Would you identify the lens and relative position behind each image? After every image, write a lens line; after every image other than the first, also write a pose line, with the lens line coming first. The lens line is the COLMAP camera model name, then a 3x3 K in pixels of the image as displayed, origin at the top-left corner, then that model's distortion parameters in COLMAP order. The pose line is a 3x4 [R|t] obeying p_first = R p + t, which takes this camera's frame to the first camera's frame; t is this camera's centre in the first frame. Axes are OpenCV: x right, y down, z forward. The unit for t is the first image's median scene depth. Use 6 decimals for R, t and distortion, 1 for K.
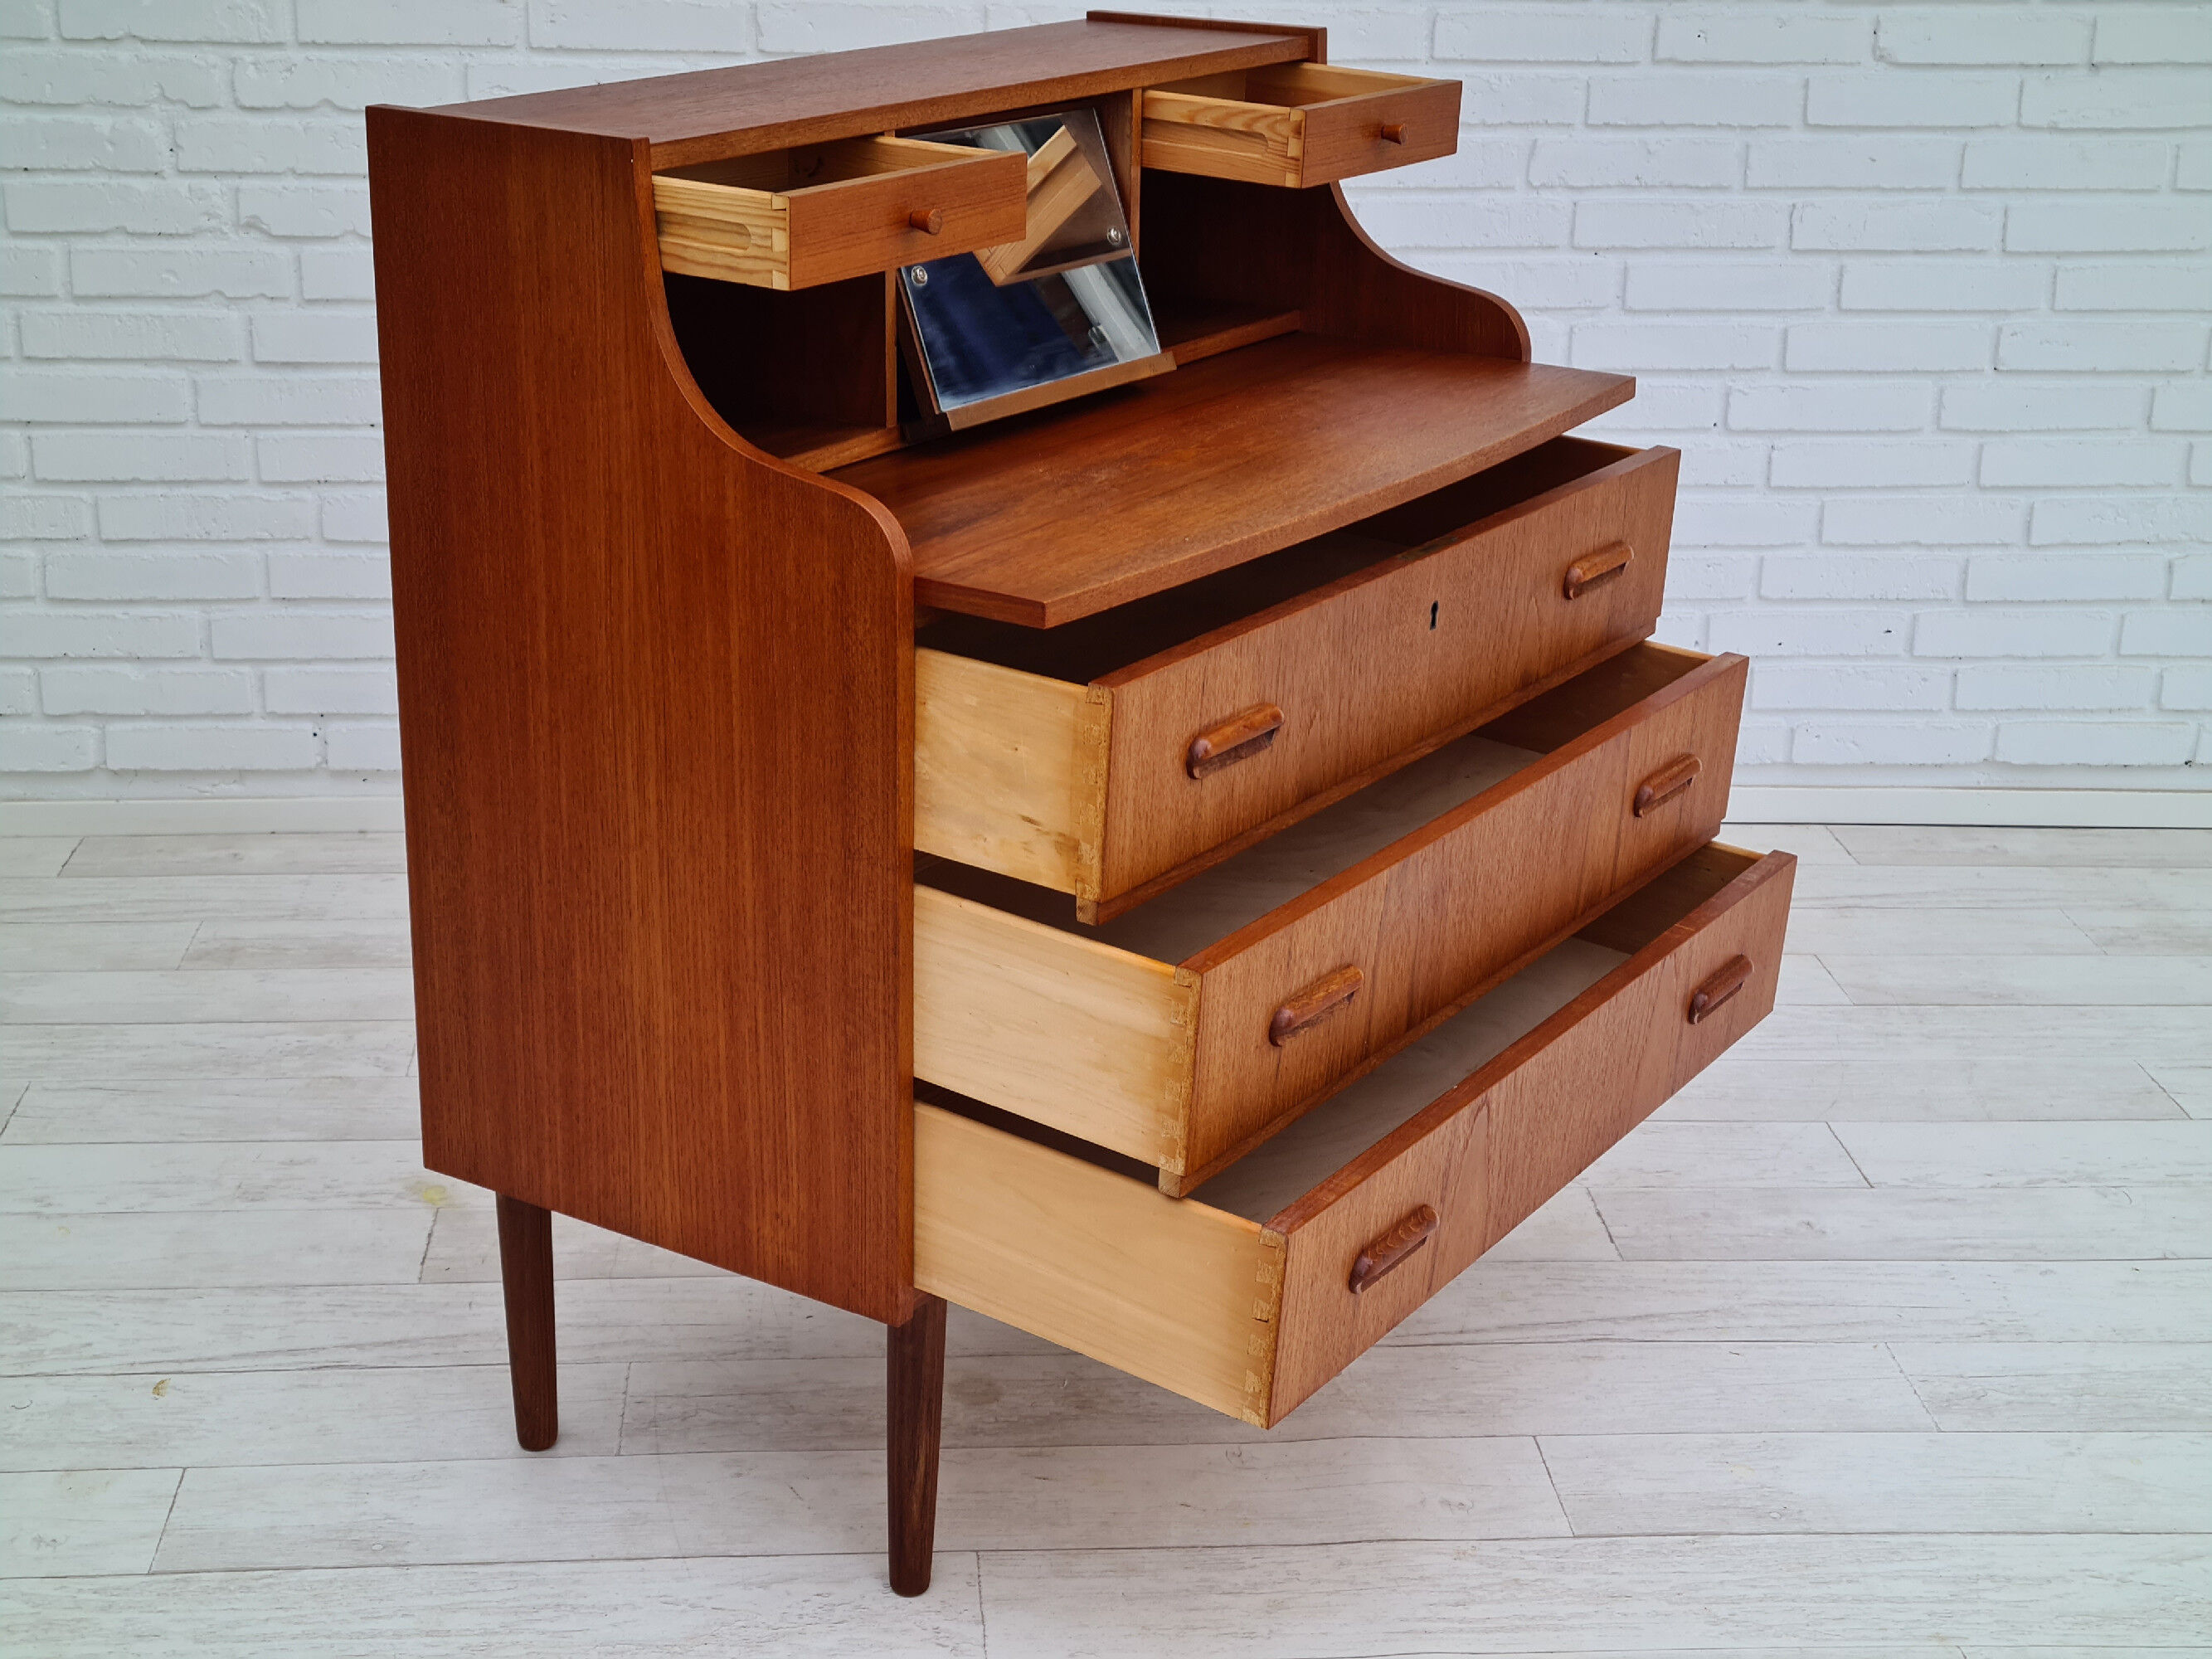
lens RADIAL K [[3379.4, 0, 1058.6], [0, 3379.4, 833.0], [0, 0, 1]] dist [0.063674, 0.000000]
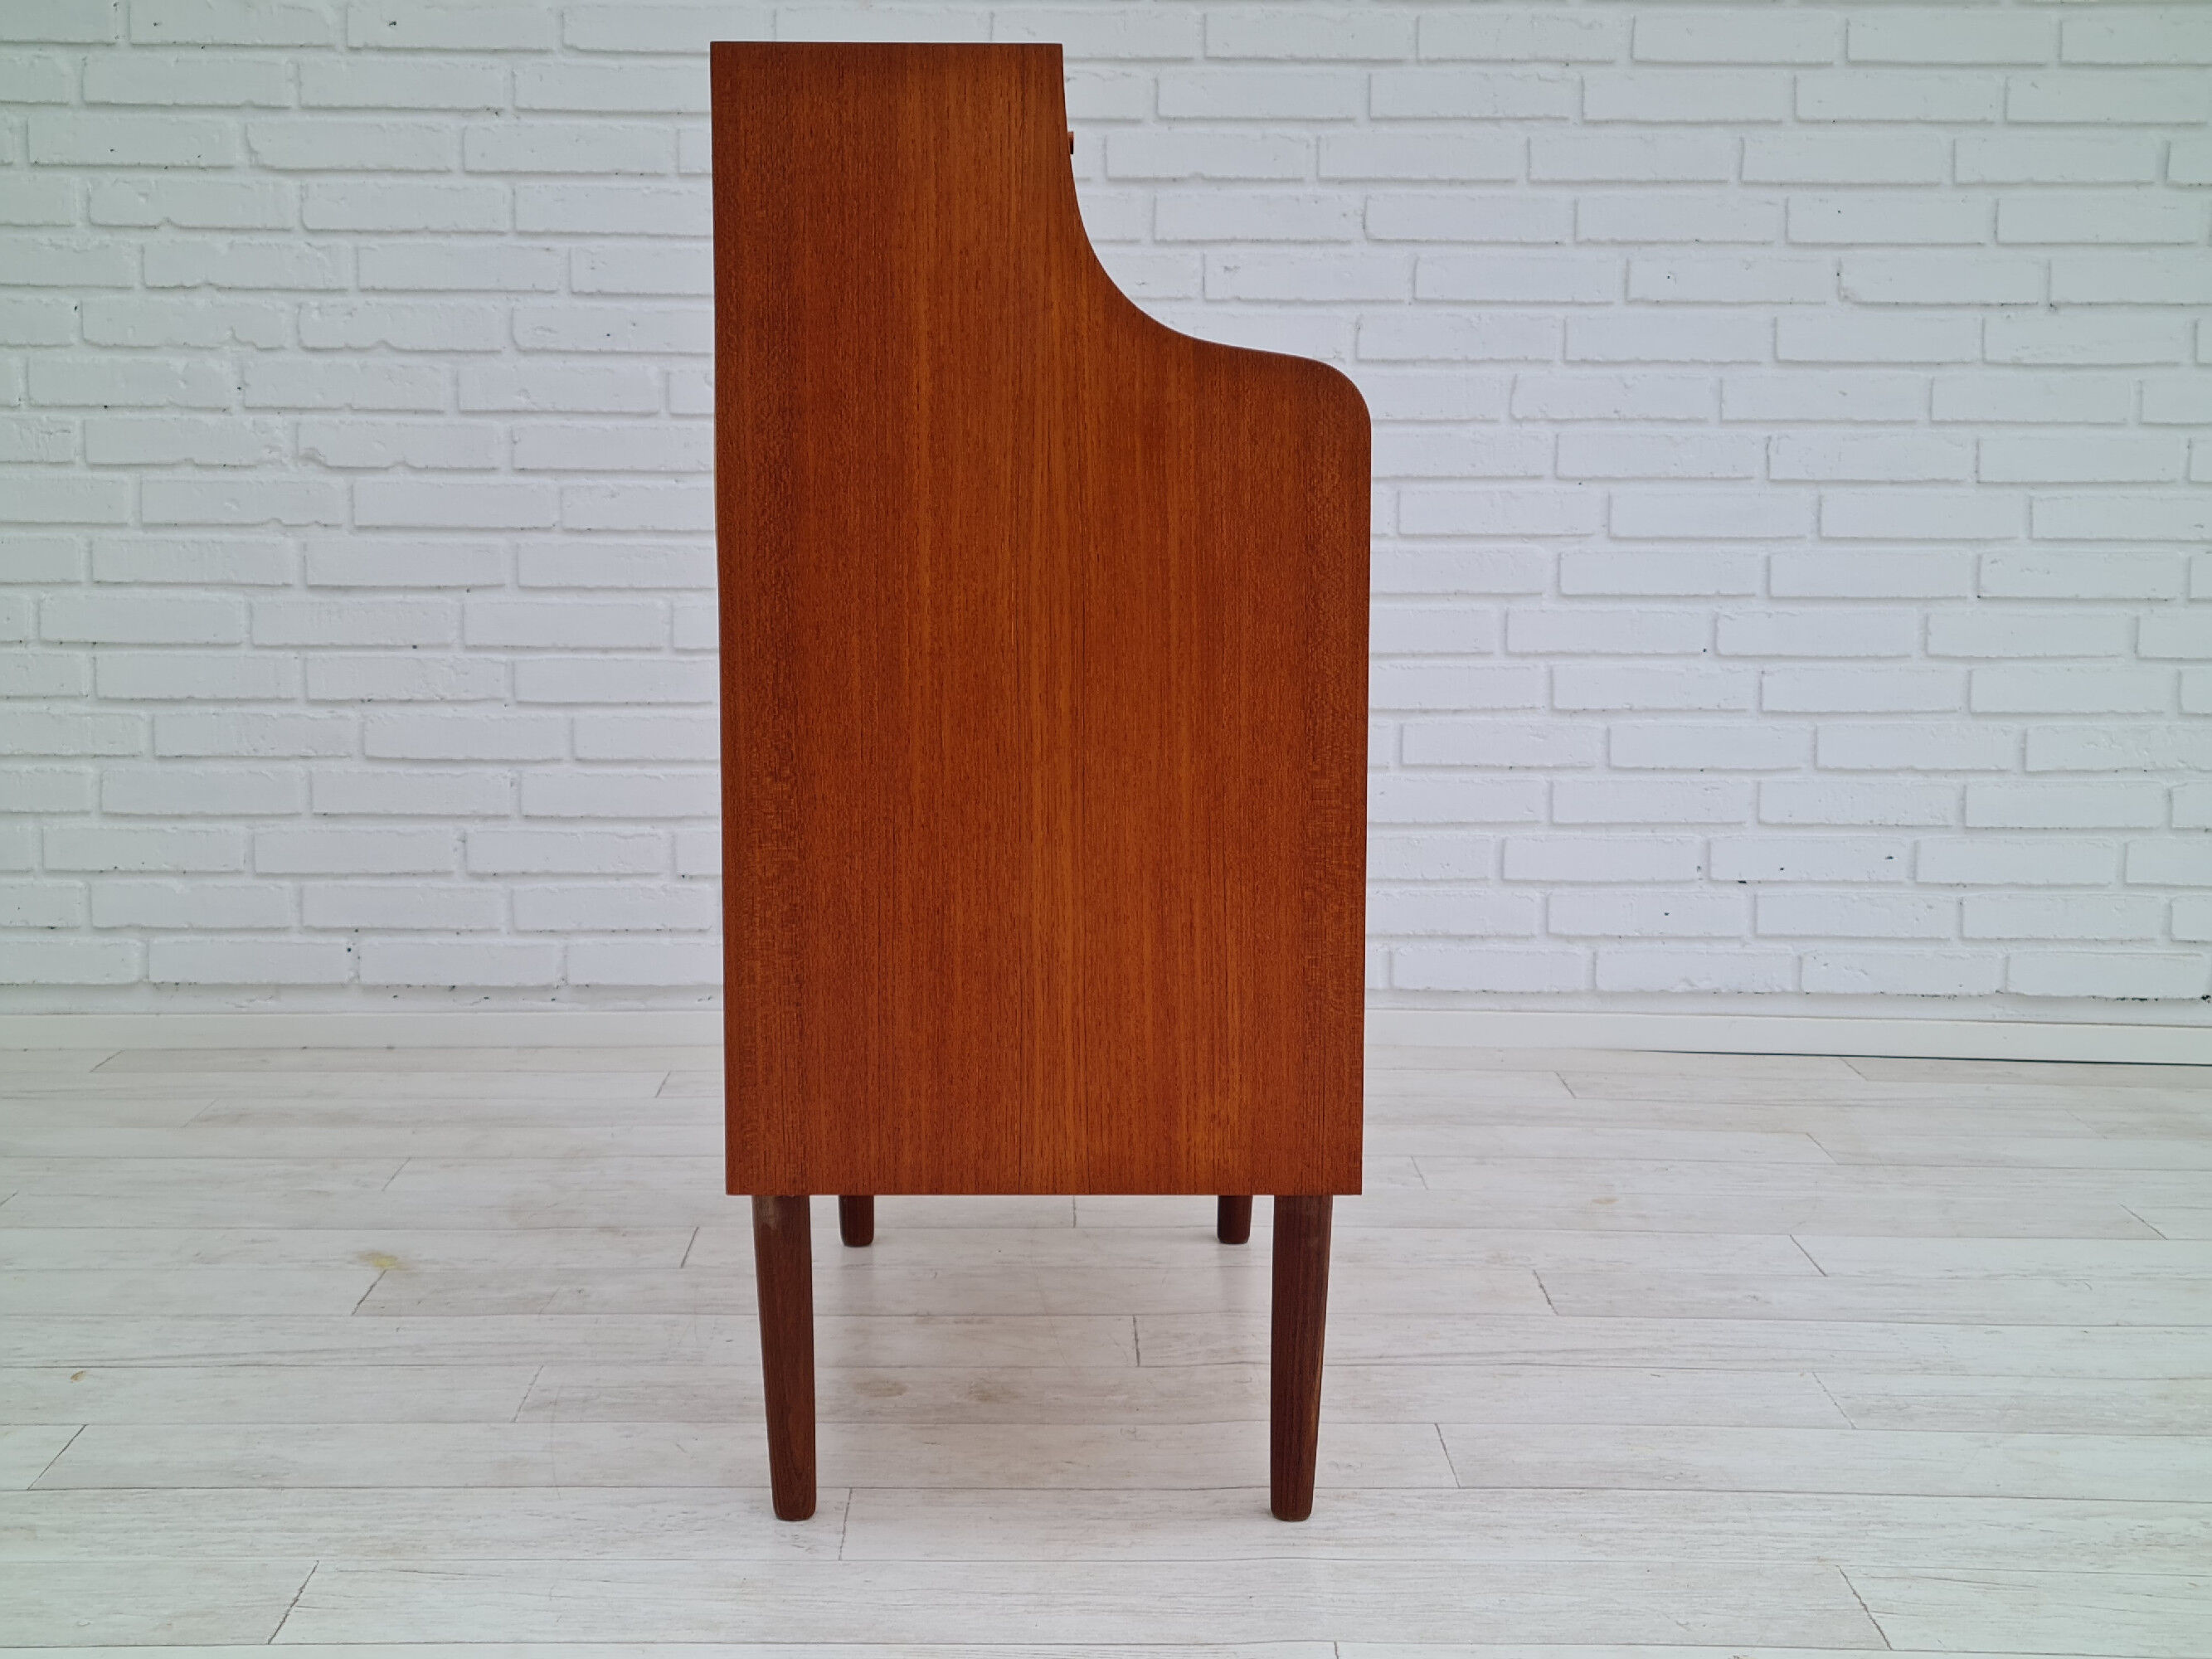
lens RADIAL K [[3379.4, 0, 1069.4], [0, 3379.4, 771.2], [0, 0, 1]] dist [0.063674, 0.000000]
pose [[0.998083, -0.003516, -0.061796, 0.068415], [-0.009898, 0.976469, -0.215432, 0.147886], [0.061100, 0.215630, 0.974562, -0.007065]]
